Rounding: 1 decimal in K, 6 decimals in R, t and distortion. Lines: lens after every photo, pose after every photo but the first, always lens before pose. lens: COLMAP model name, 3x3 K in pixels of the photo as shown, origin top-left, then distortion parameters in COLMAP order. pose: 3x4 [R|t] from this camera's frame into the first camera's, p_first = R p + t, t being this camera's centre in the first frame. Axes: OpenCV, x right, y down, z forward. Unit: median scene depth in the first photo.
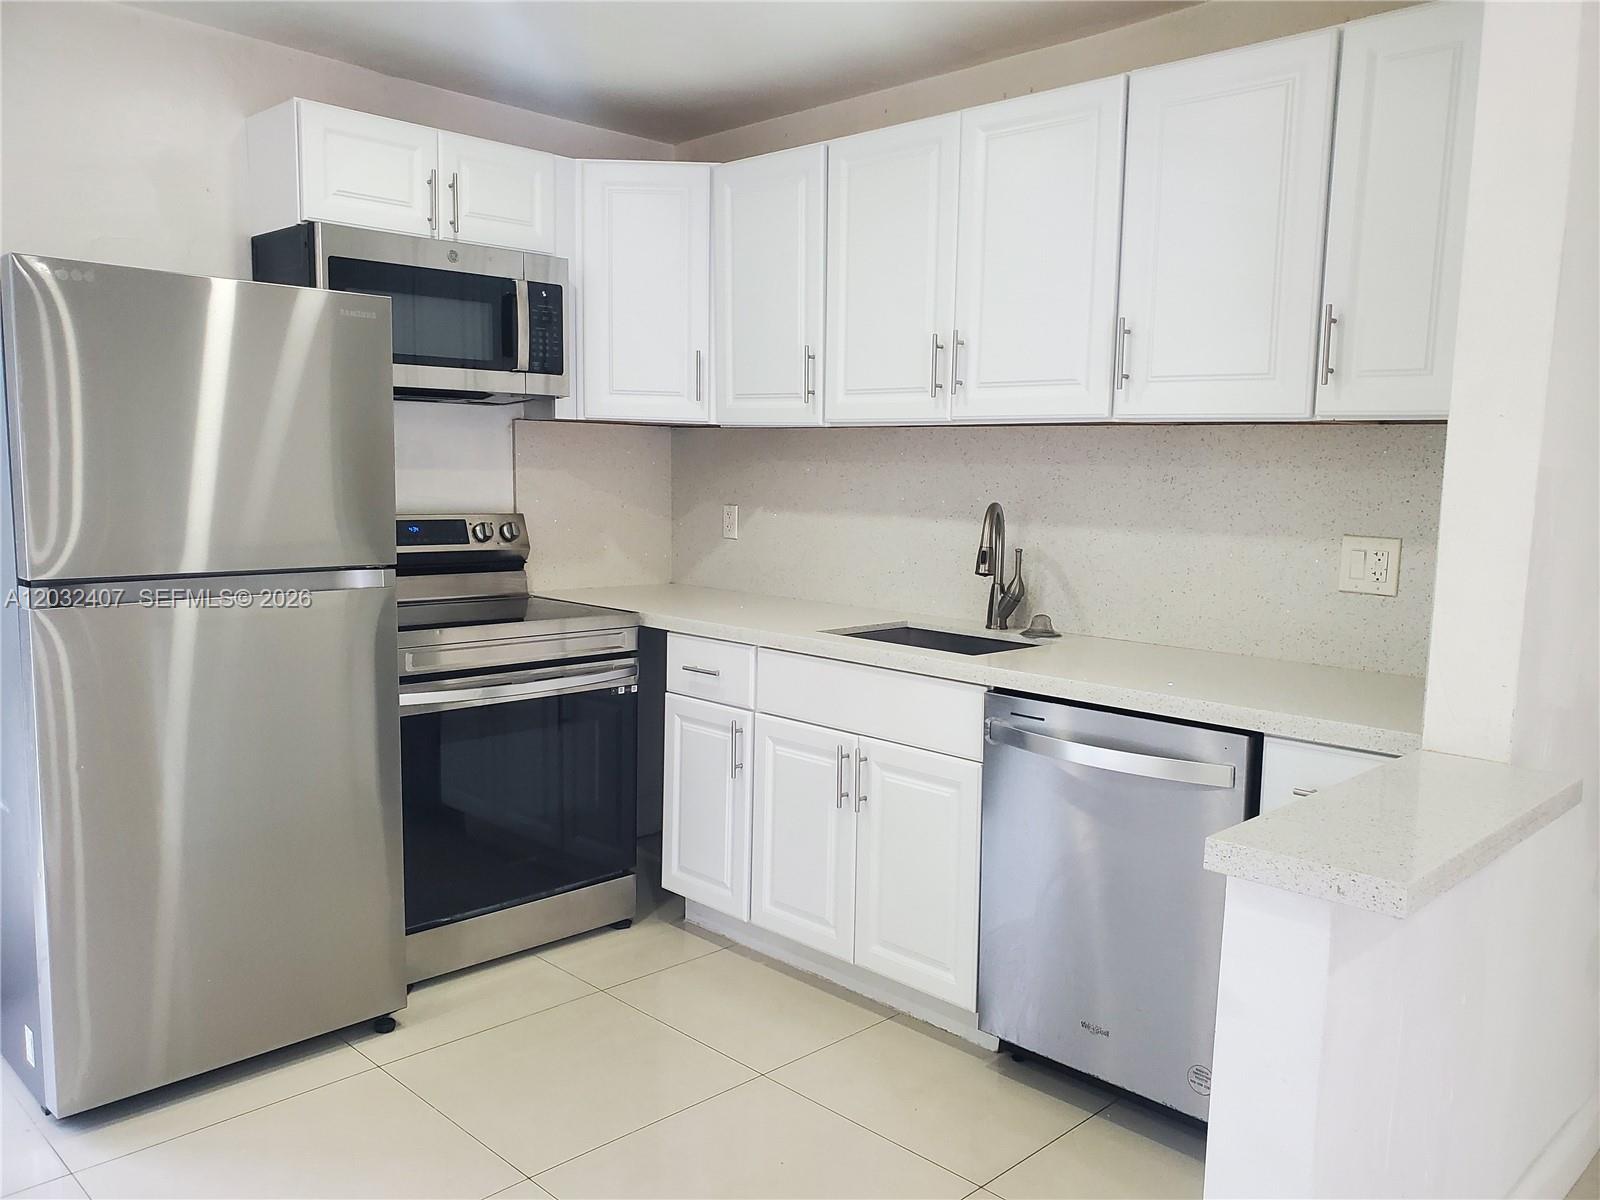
lens RADIAL K [[1243.0, 0, 800.0], [0, 1243.0, 600.0], [0, 0, 1]] dist [0.079103, -0.087961]
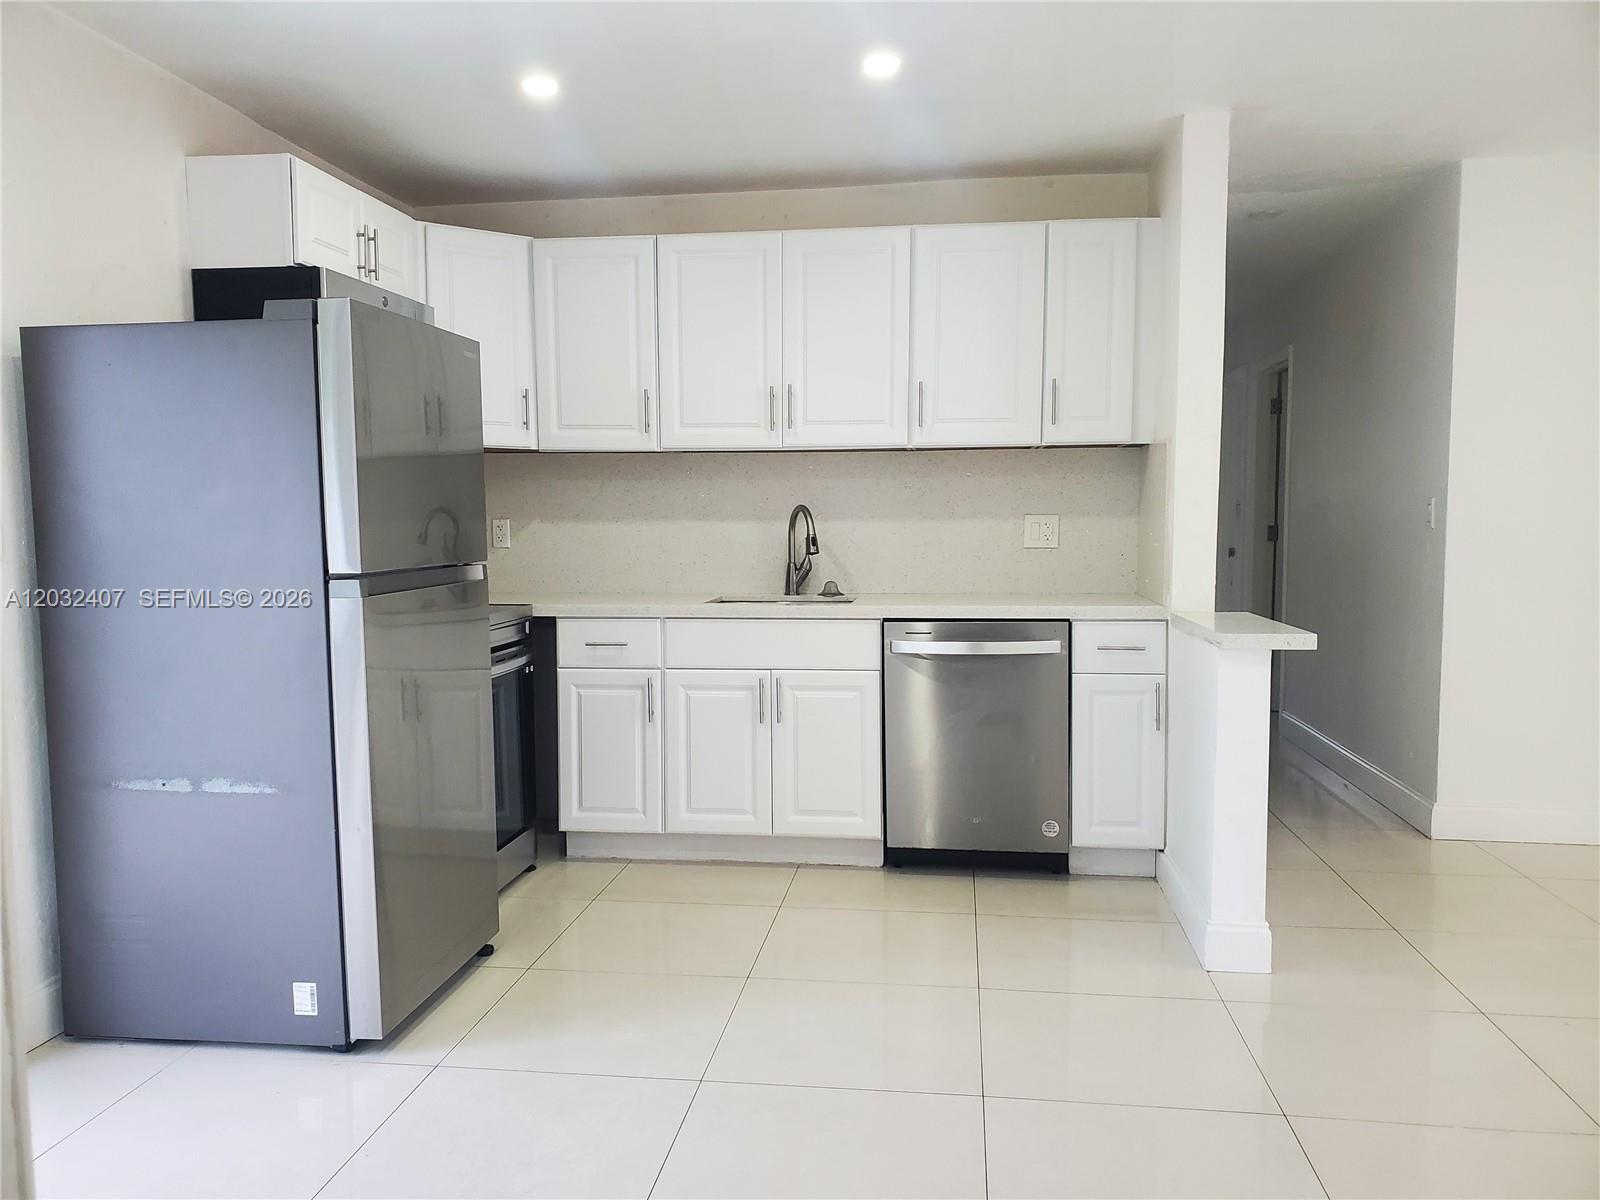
lens RADIAL K [[1272.5, 0, 800.0], [0, 1272.5, 600.0], [0, 0, 1]] dist [0.082318, -0.003871]
pose [[0.791080, -0.070076, 0.607685, -0.699594], [0.087330, 0.996179, 0.001189, 0.027819], [-0.605447, 0.052128, 0.794177, -0.146407]]
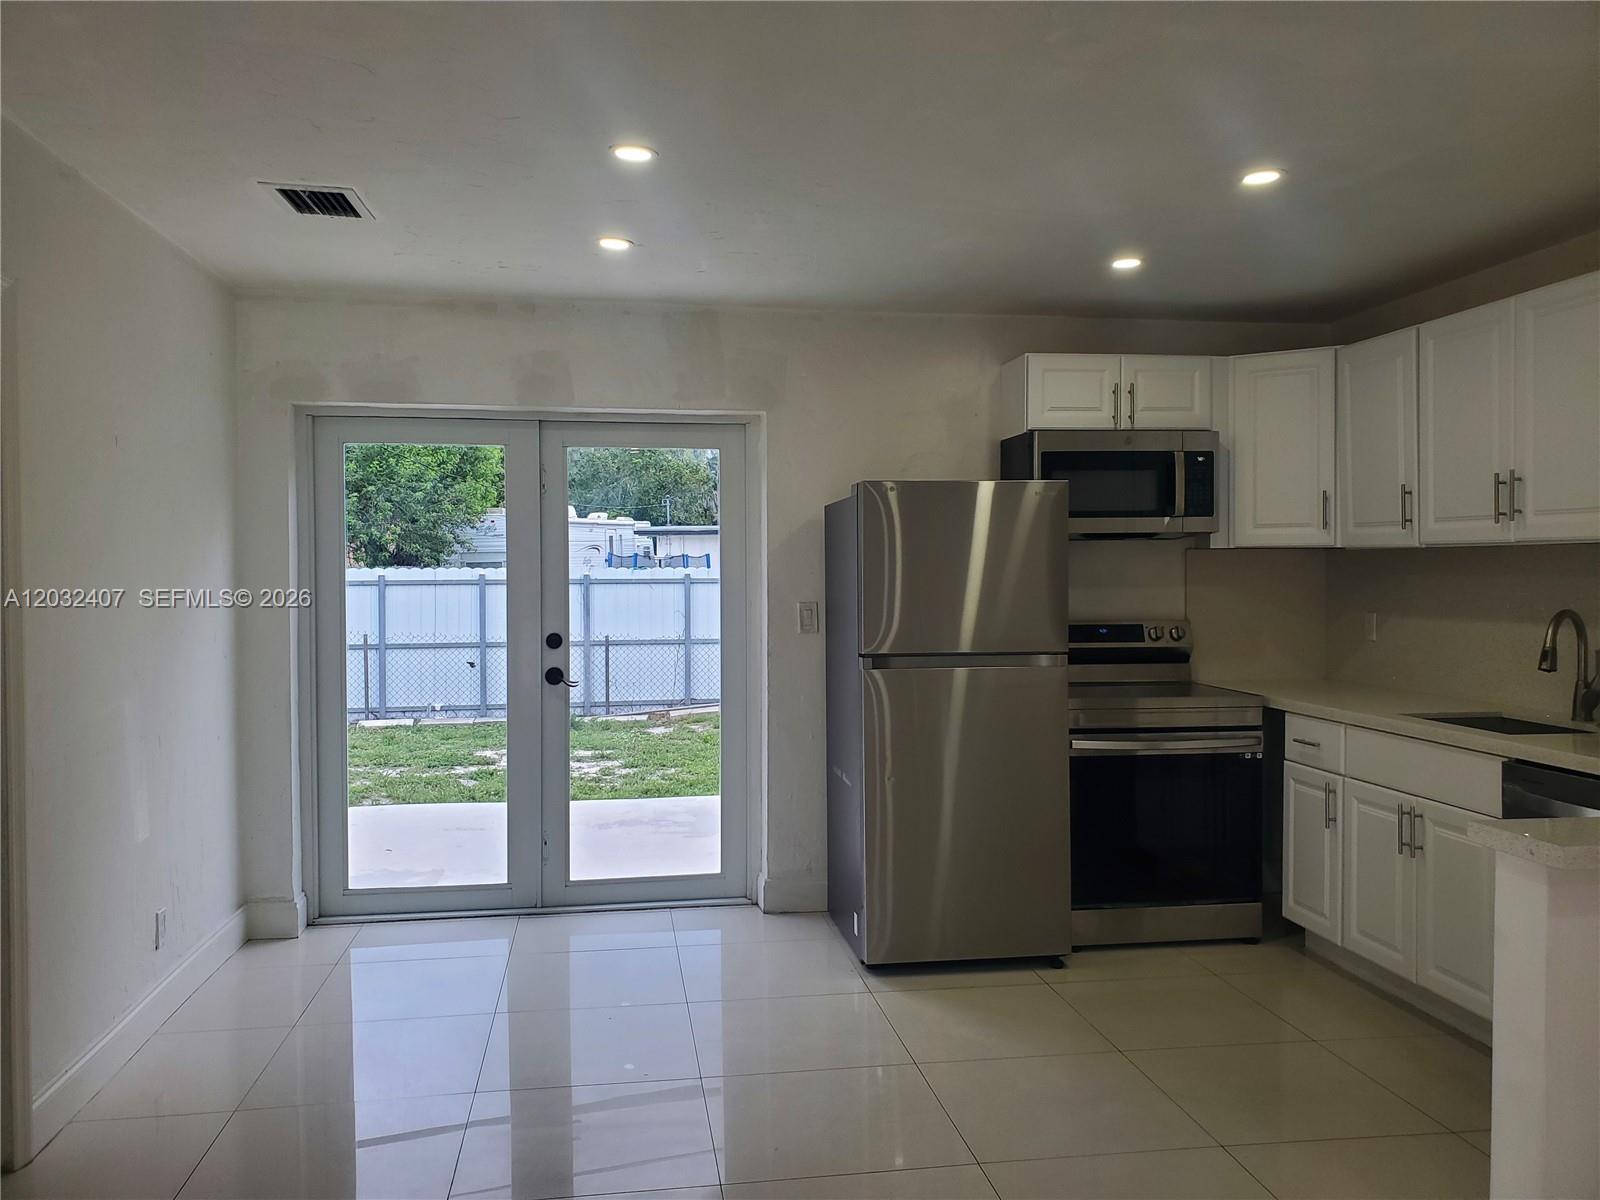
lens RADIAL K [[1243.0, 0, 800.0], [0, 1243.0, 600.0], [0, 0, 1]] dist [0.079103, -0.087961]
pose [[0.805722, -0.009182, -0.592222, 0.264037], [-0.044164, 0.996165, -0.075531, 0.031615], [0.590645, 0.087012, 0.802227, -0.348349]]
